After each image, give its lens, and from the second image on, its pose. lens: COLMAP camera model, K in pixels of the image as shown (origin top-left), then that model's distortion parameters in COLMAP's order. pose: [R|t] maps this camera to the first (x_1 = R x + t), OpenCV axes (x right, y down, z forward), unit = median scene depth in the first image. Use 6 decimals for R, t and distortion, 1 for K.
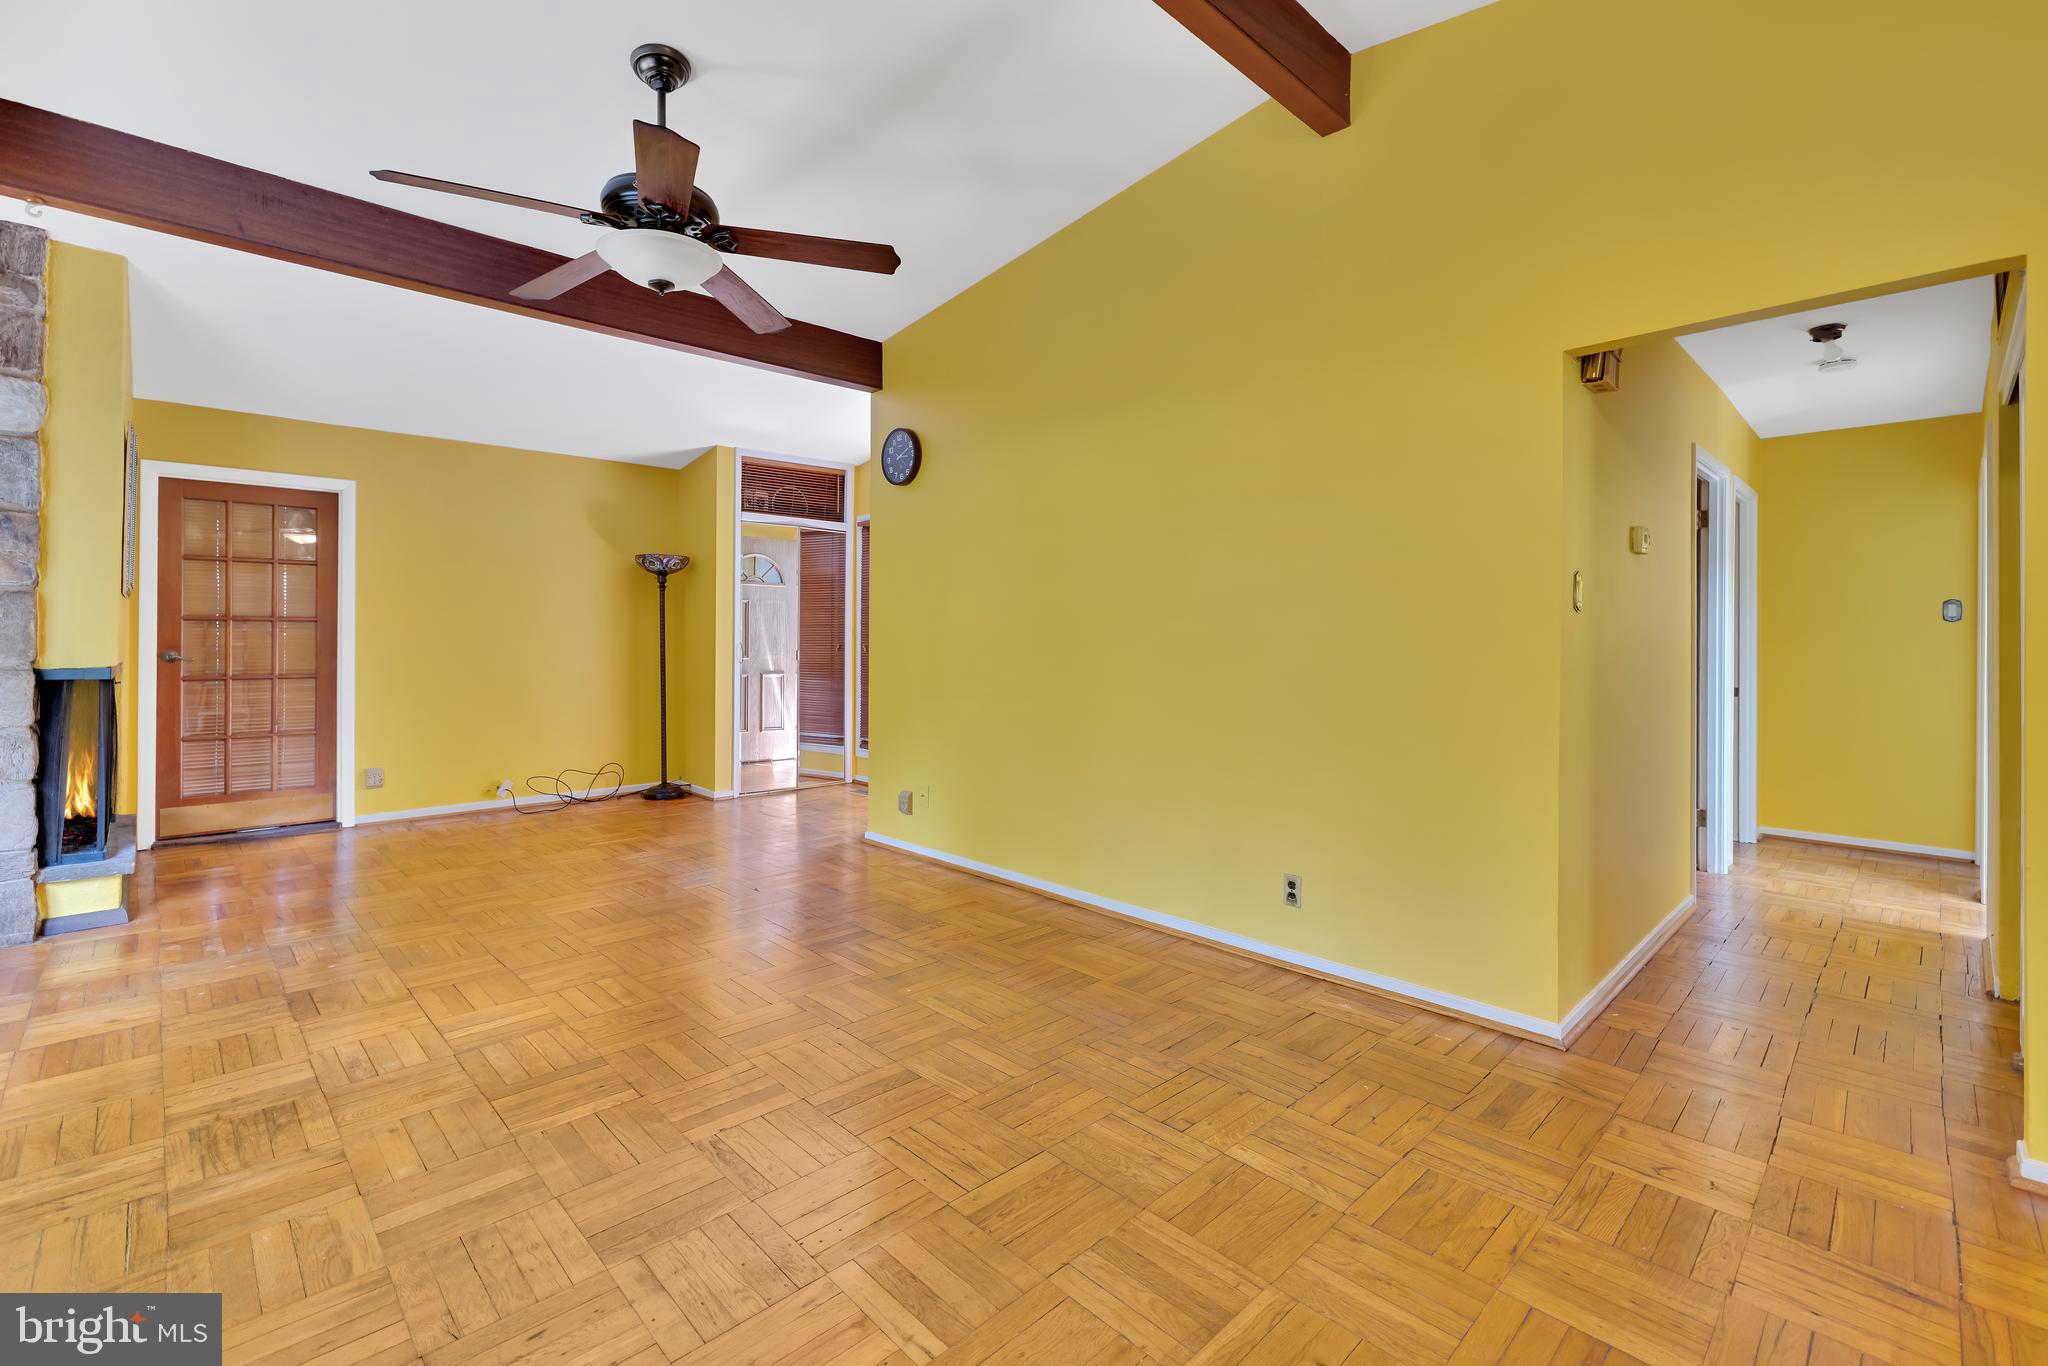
lens RADIAL K [[892.2, 0, 1037.1], [0, 892.2, 639.3], [0, 0, 1]] dist [0.002794, -0.000003]
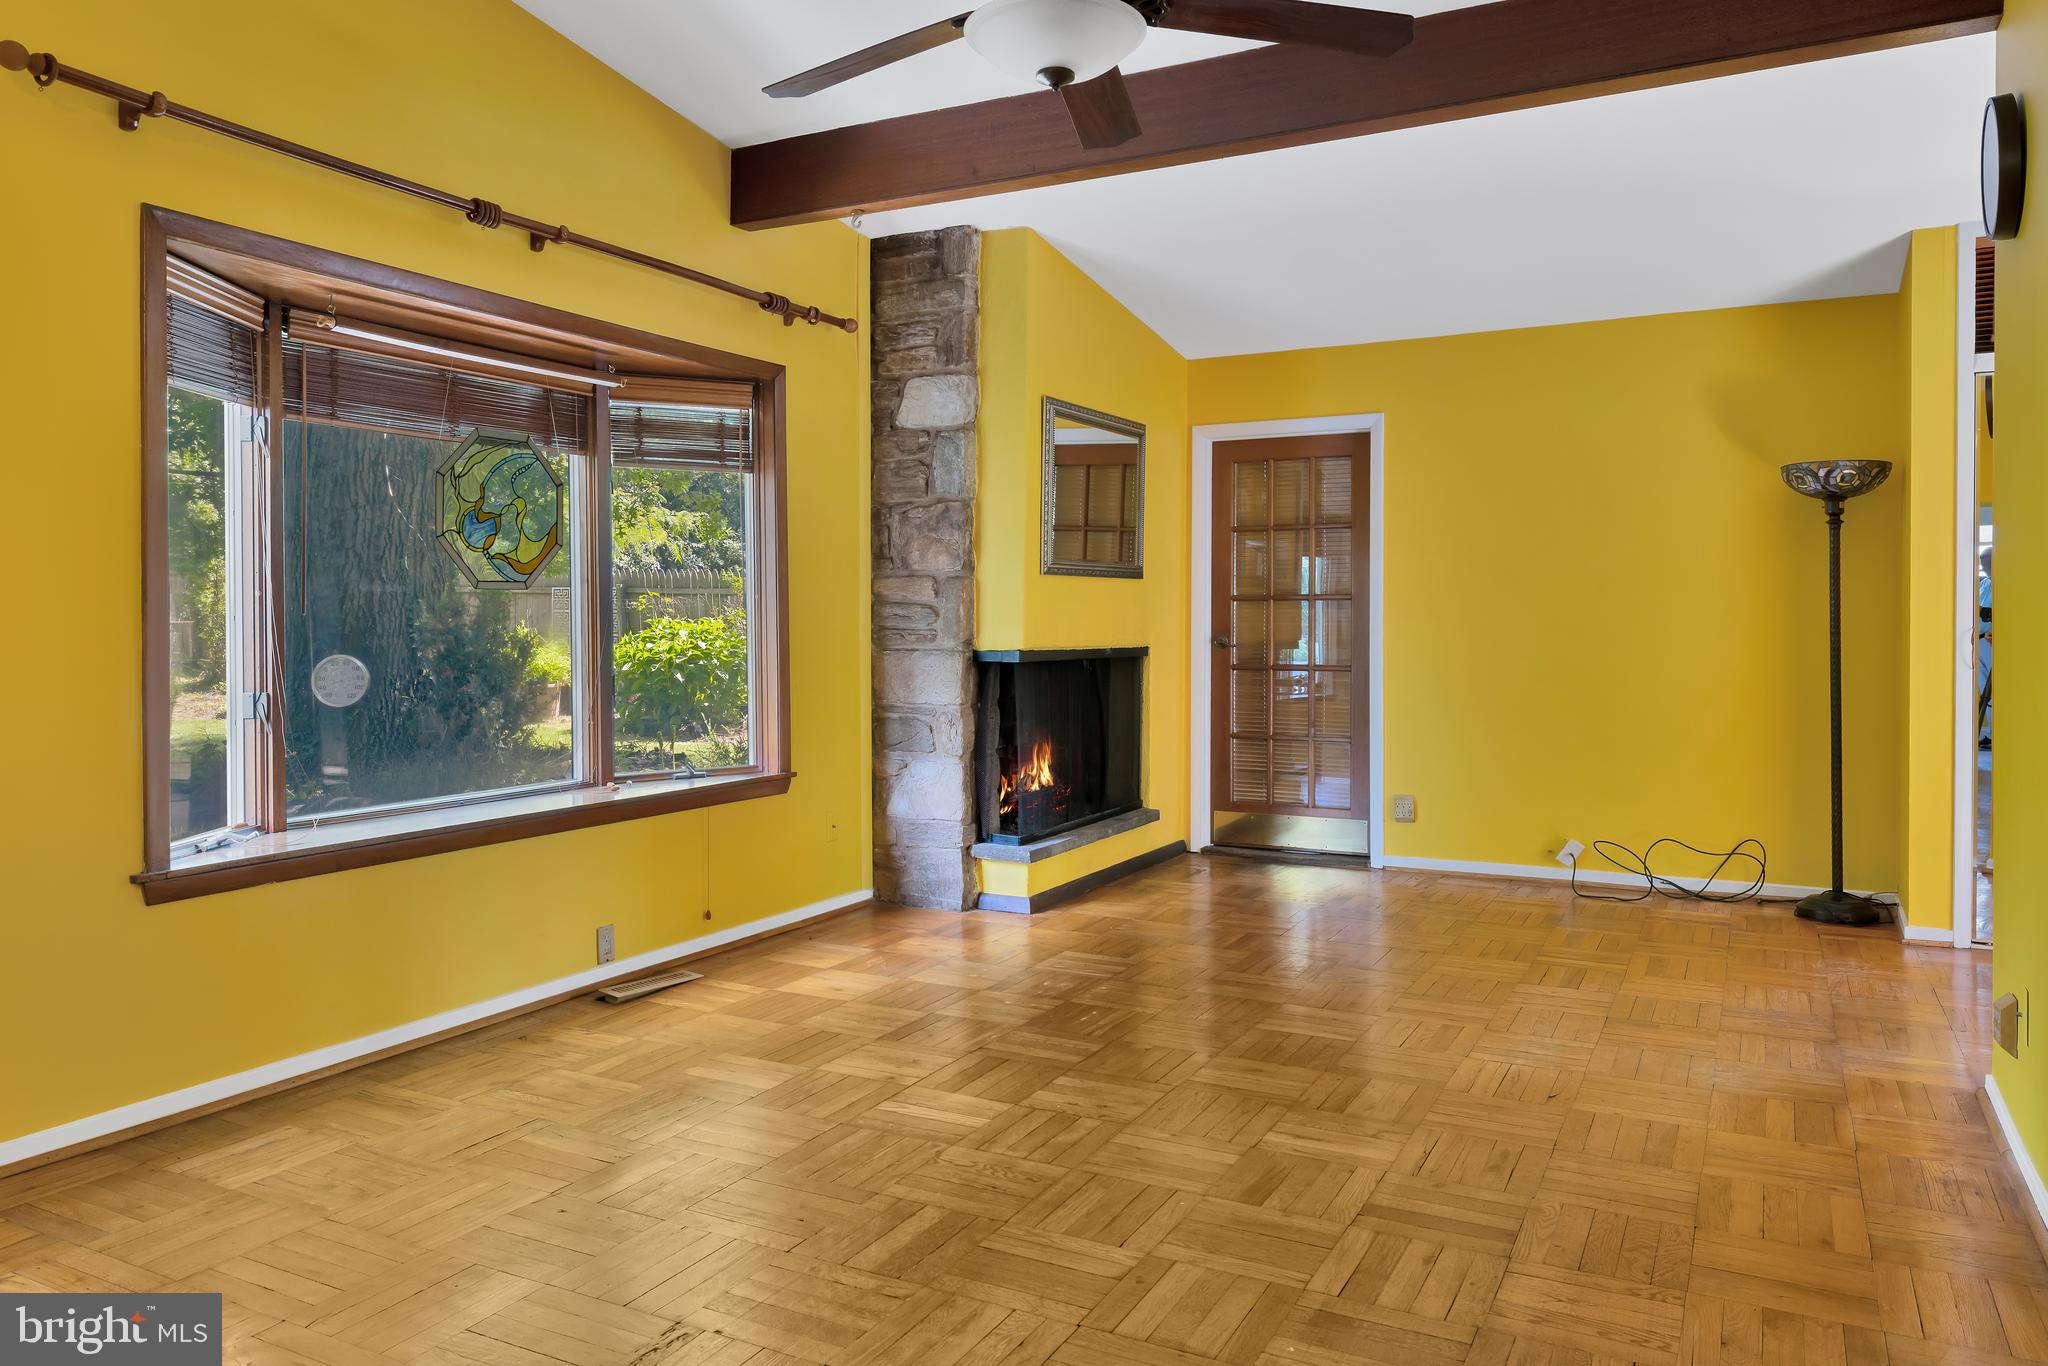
lens RADIAL K [[1429.5, 0, 1041.2], [0, 1429.5, 625.3], [0, 0, 1]] dist [0.006105, -0.009451]
pose [[0.308807, -0.000450, -0.951125, 0.331820], [0.001352, 0.999999, -0.000034, 0.002899], [0.951124, -0.001275, 0.308808, 0.386571]]
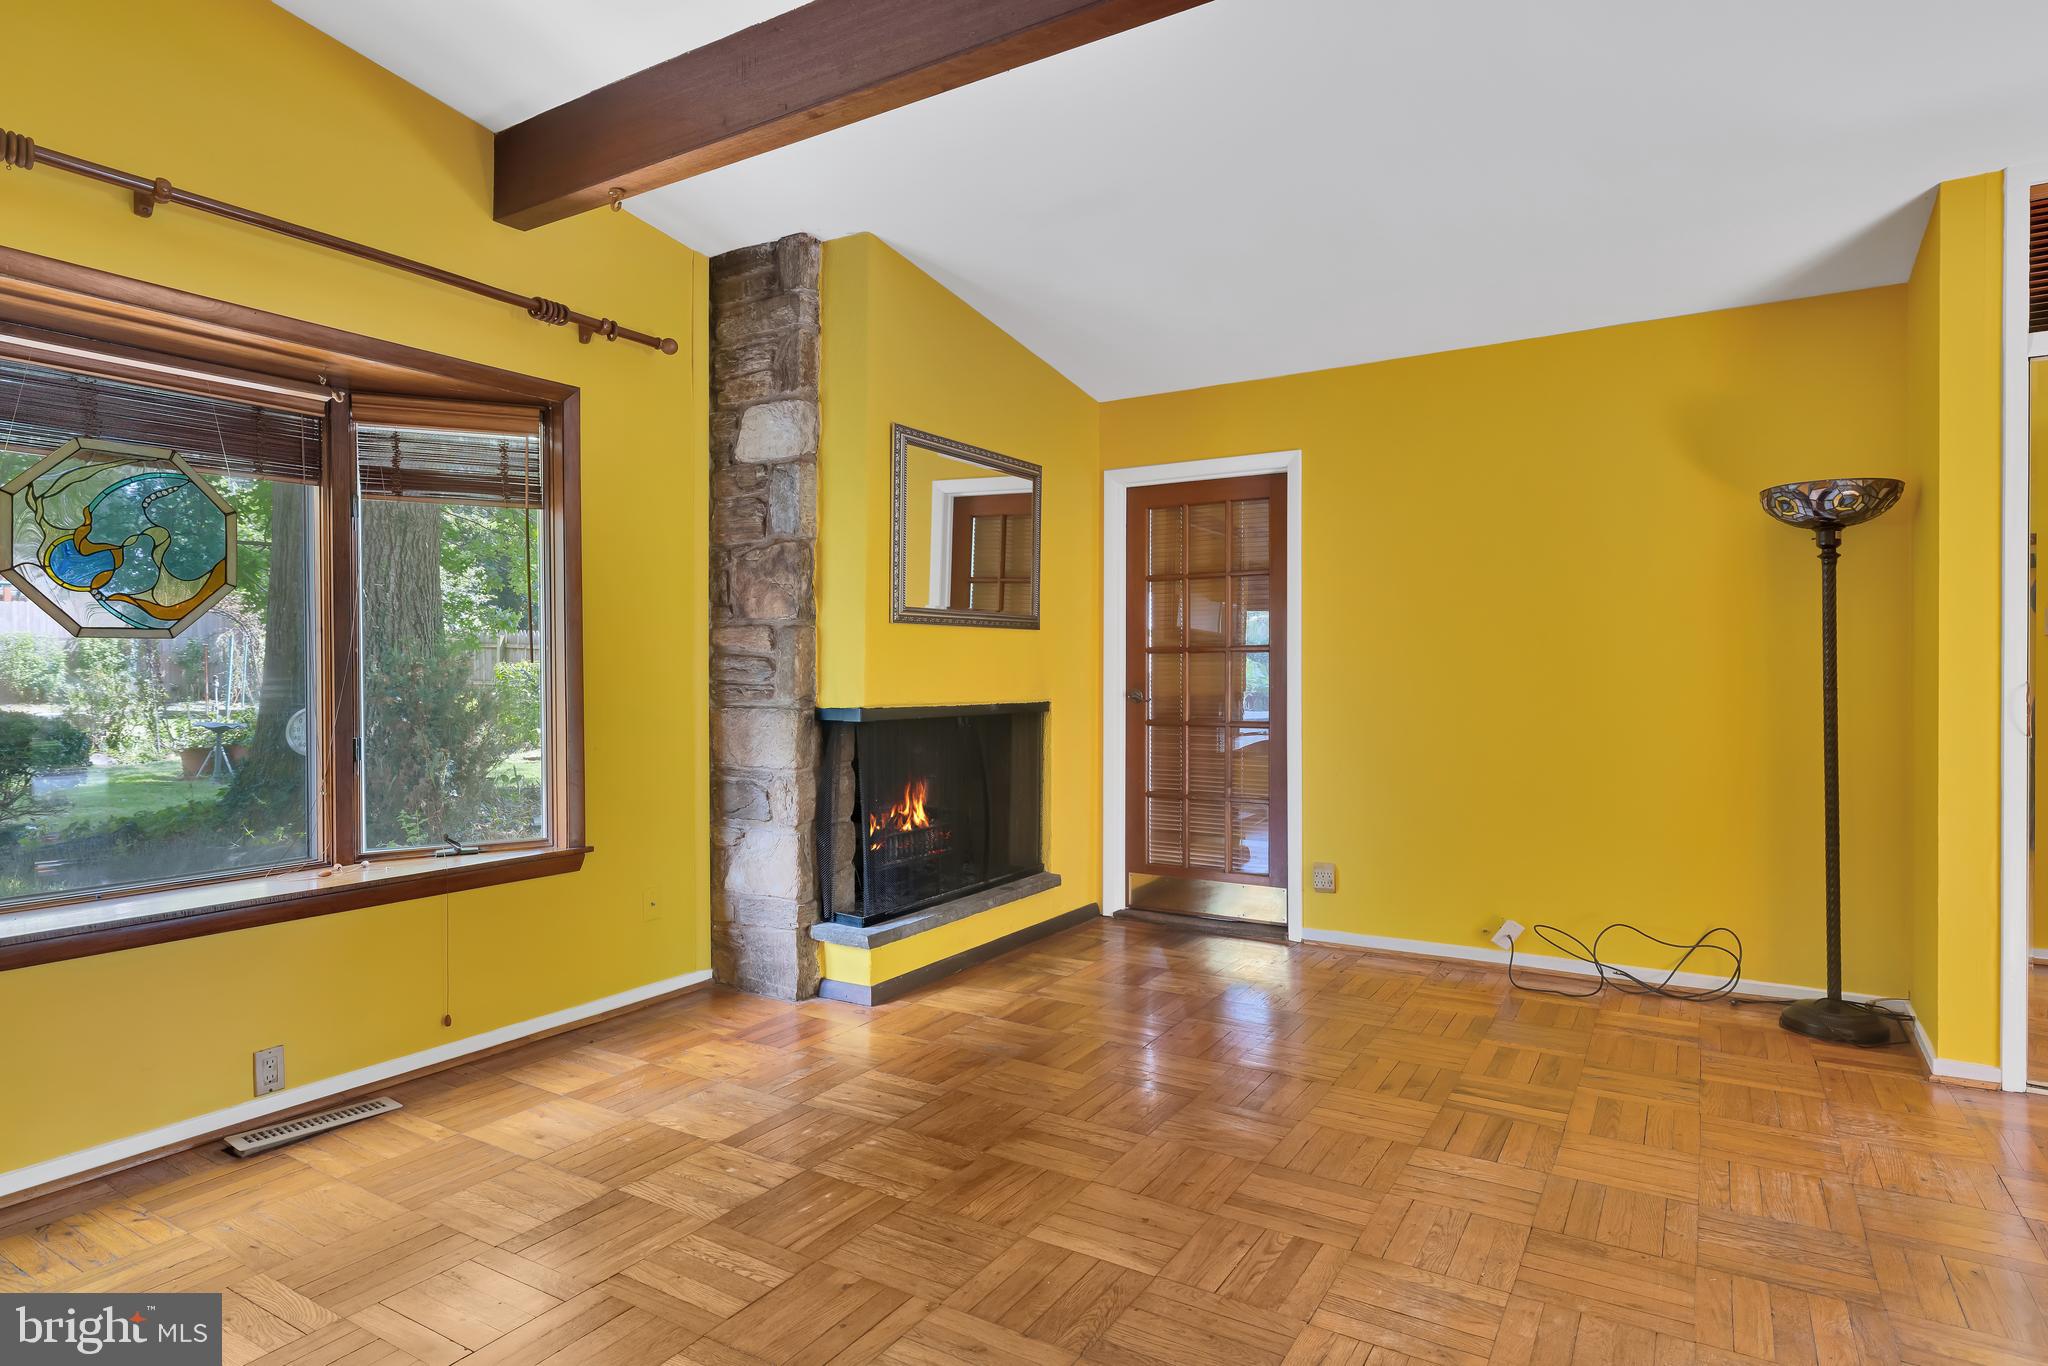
lens RADIAL K [[1107.1, 0, 1019.1], [0, 1107.1, 672.8], [0, 0, 1]] dist [0.000034, -0.000505]
pose [[0.224178, -0.004064, -0.974540, 0.036922], [0.002265, 0.999991, -0.003649, 0.000725], [0.974546, -0.001390, 0.224185, 0.651777]]
